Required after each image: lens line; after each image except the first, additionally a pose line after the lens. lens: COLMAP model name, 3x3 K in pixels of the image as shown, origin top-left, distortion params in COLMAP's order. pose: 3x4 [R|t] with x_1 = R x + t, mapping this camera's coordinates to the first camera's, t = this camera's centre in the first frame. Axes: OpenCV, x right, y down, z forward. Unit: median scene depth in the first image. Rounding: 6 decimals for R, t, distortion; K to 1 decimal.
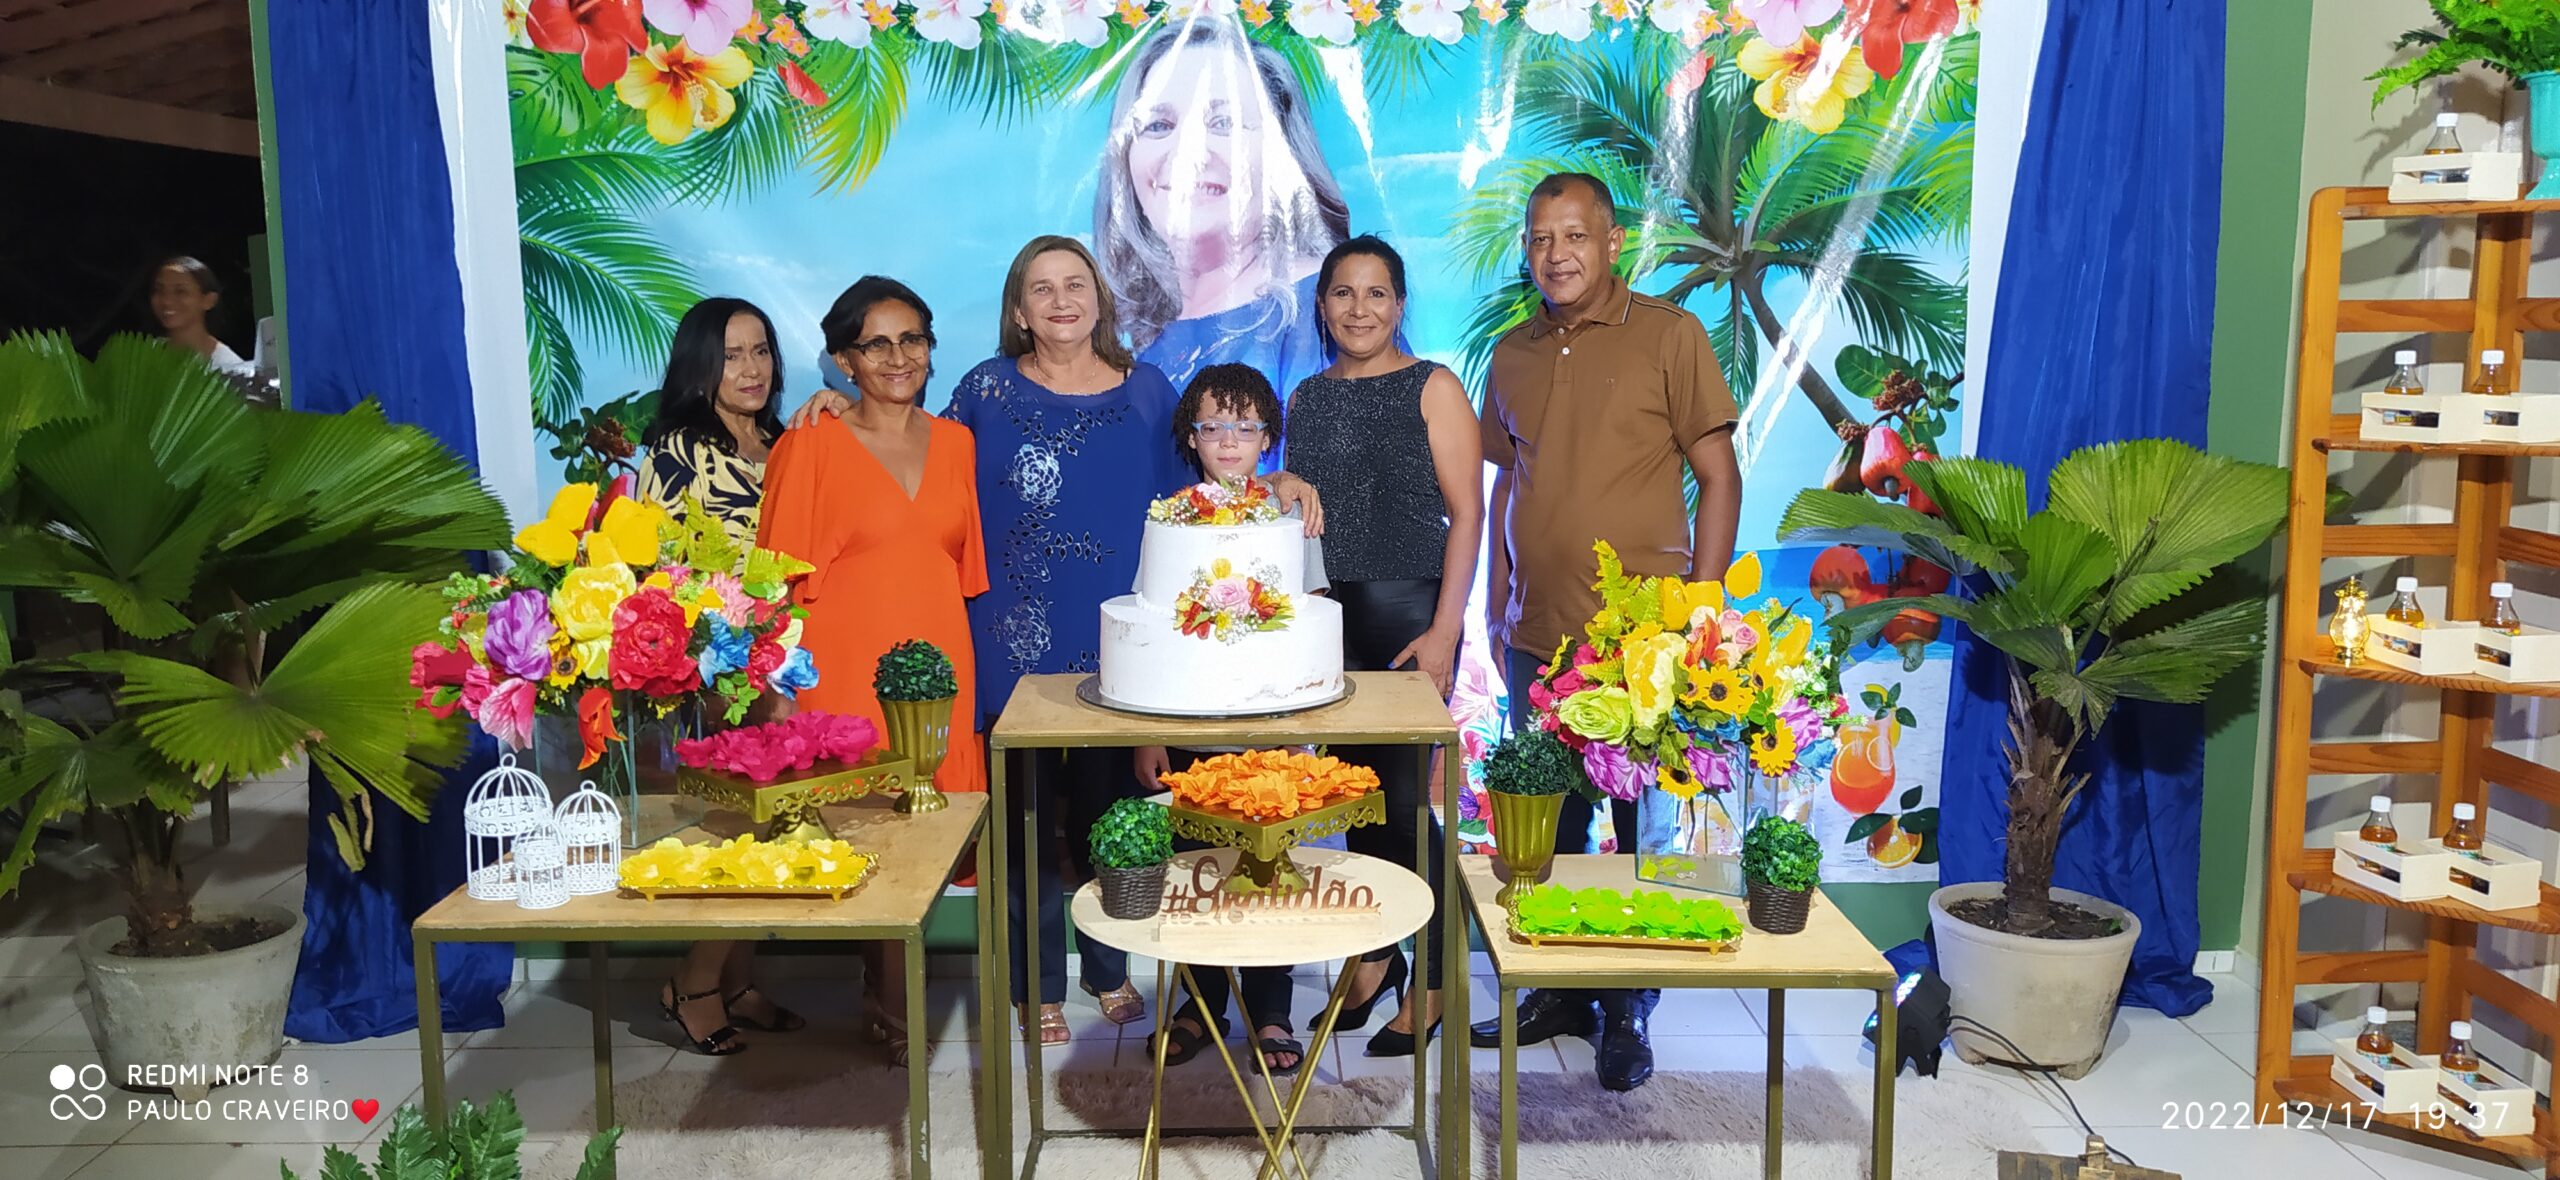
lens RADIAL K [[1936.7, 0, 1281.6], [0, 1936.7, 590.5], [0, 0, 1]] dist [0.119478, -0.196499]
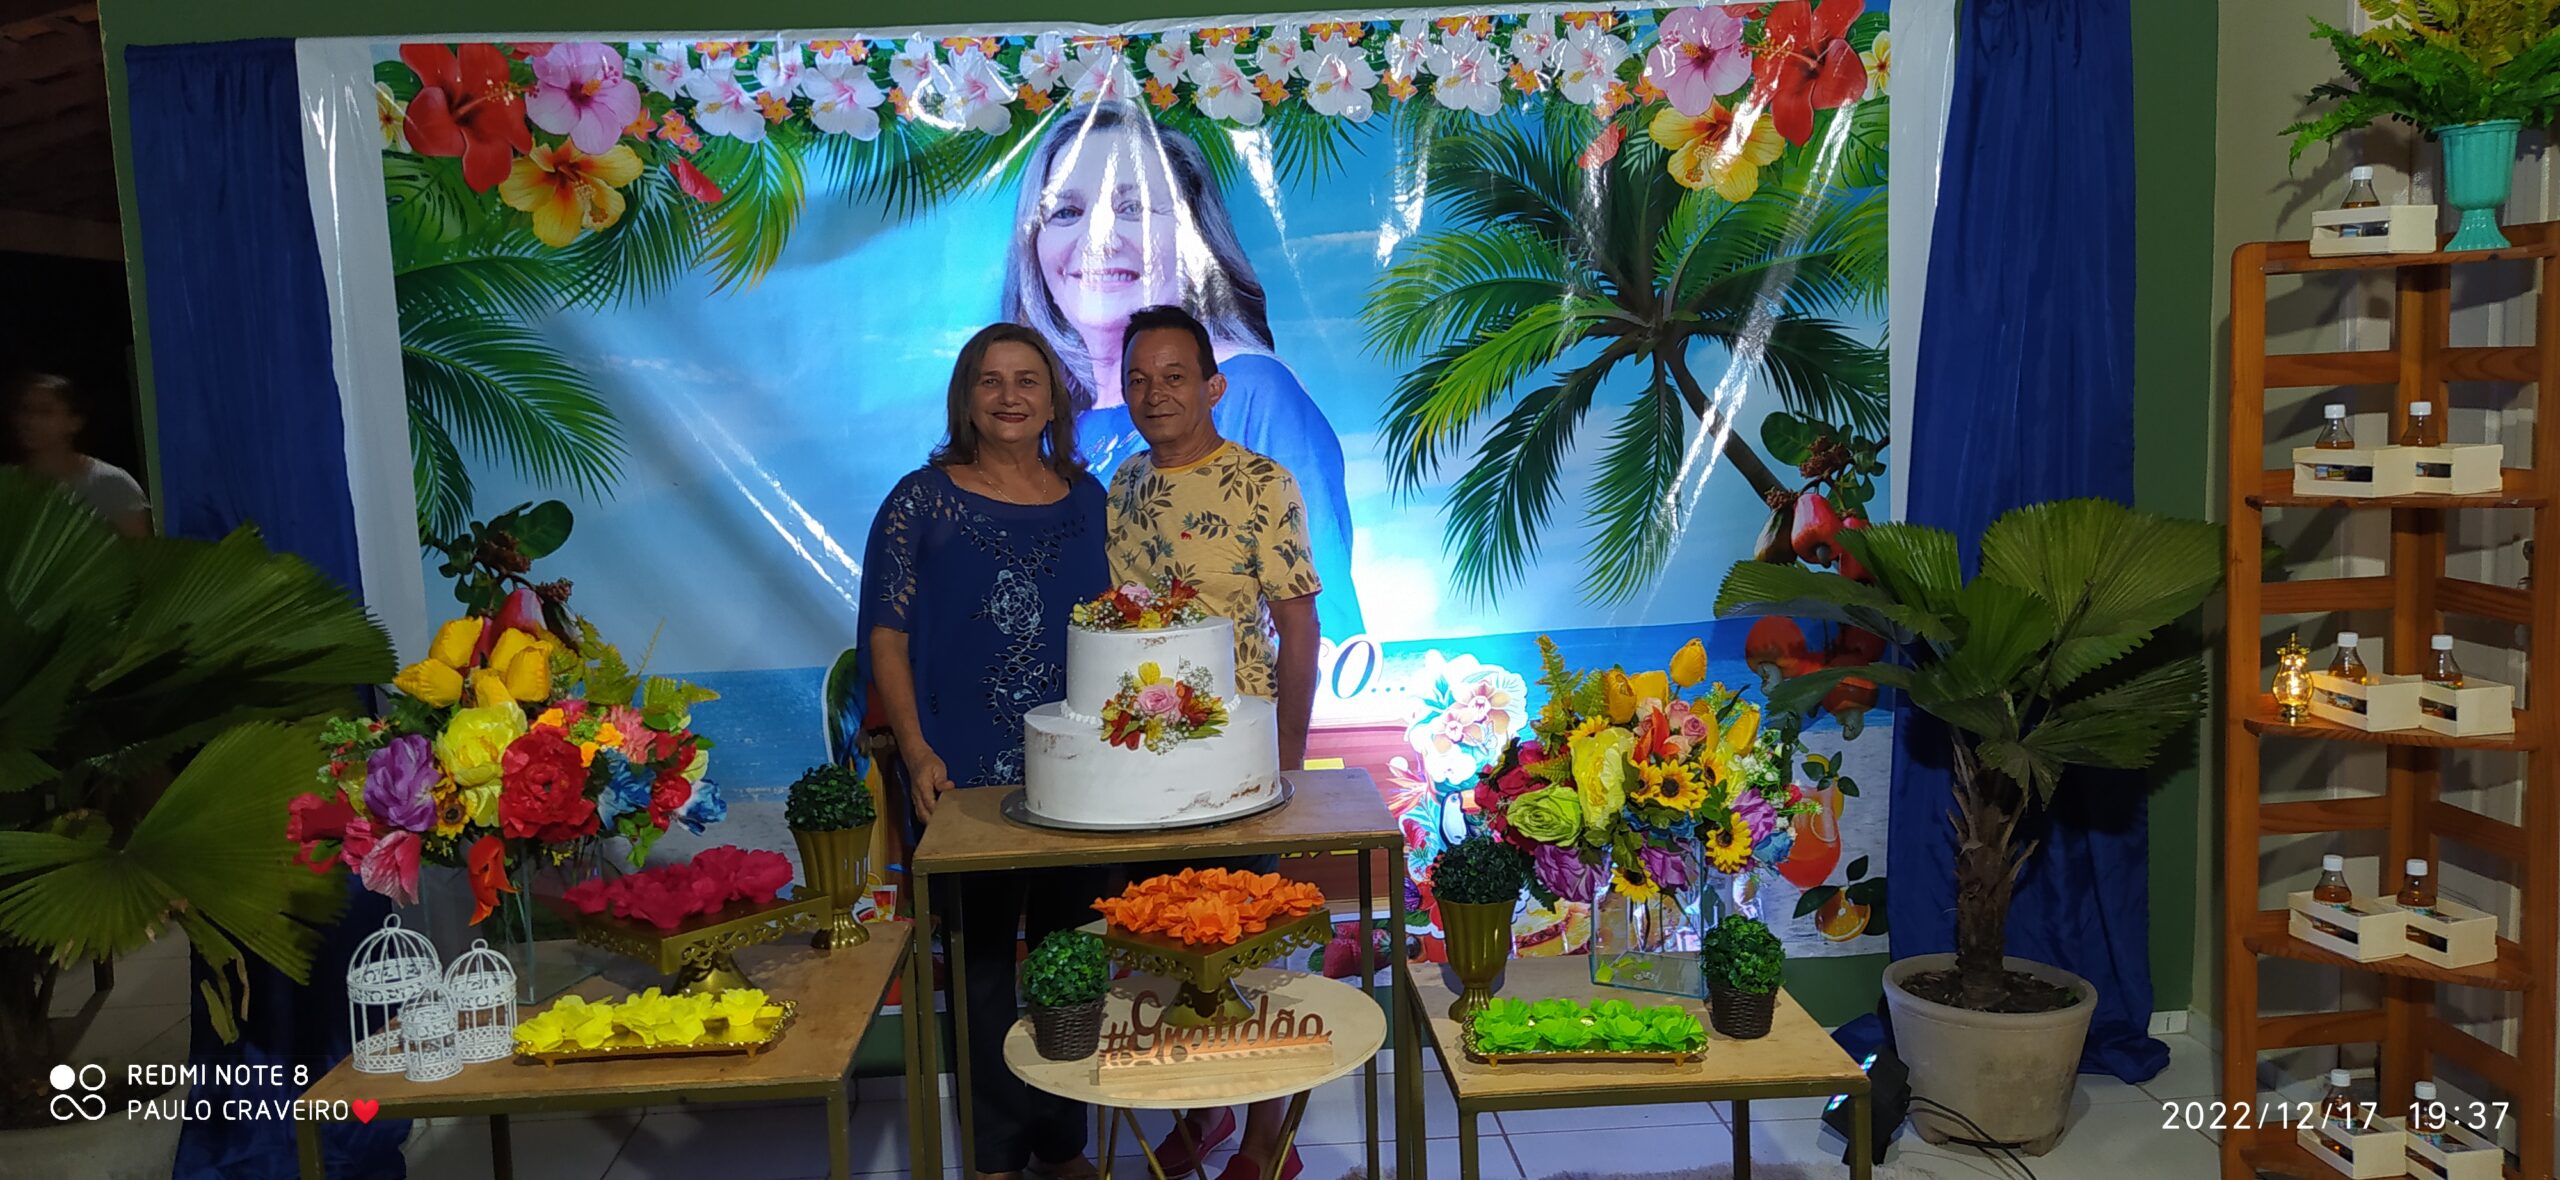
lens RADIAL K [[1938.9, 0, 1280.0], [0, 1938.9, 590.0], [0, 0, 1]] dist [0.119347, -0.199165]
pose [[0.998479, -0.037509, 0.040396, -0.002742], [0.038743, 0.998792, -0.030232, -0.016101], [-0.039213, 0.031751, 0.998726, 0.026508]]
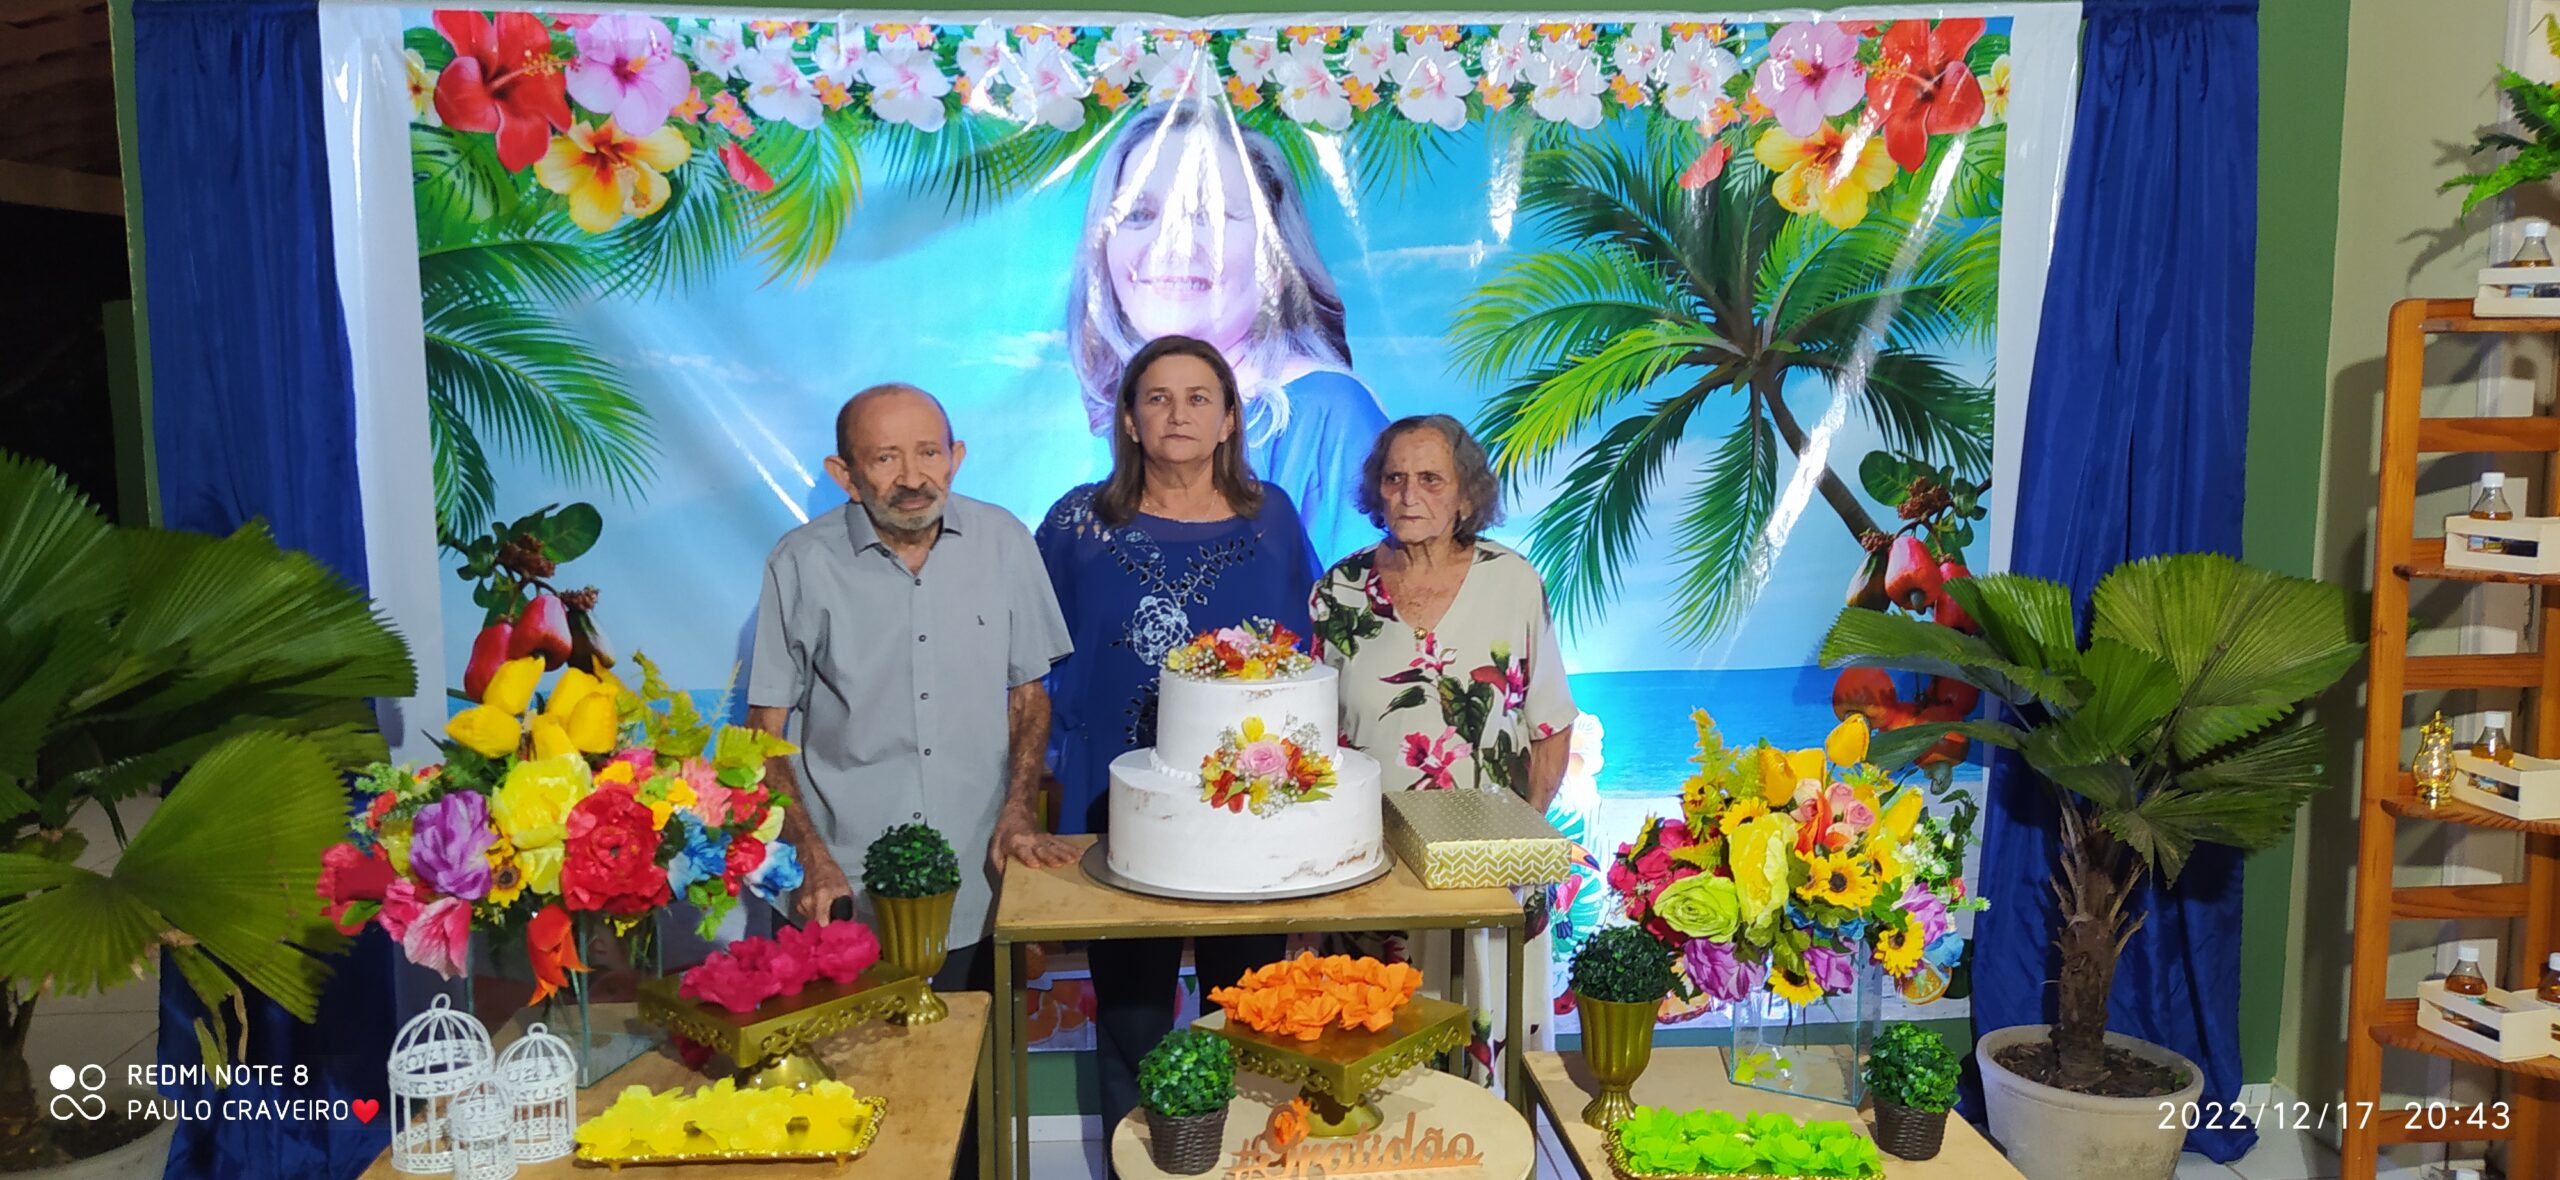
lens RADIAL K [[1927.4, 0, 1286.8], [0, 1927.4, 583.0], [0, 0, 1]] dist [0.122502, -0.199837]
pose [[0.997908, -0.006014, 0.064375, -0.054276], [0.007529, 0.999700, -0.023320, -0.043374], [-0.064216, 0.023755, 0.997653, 0.086980]]
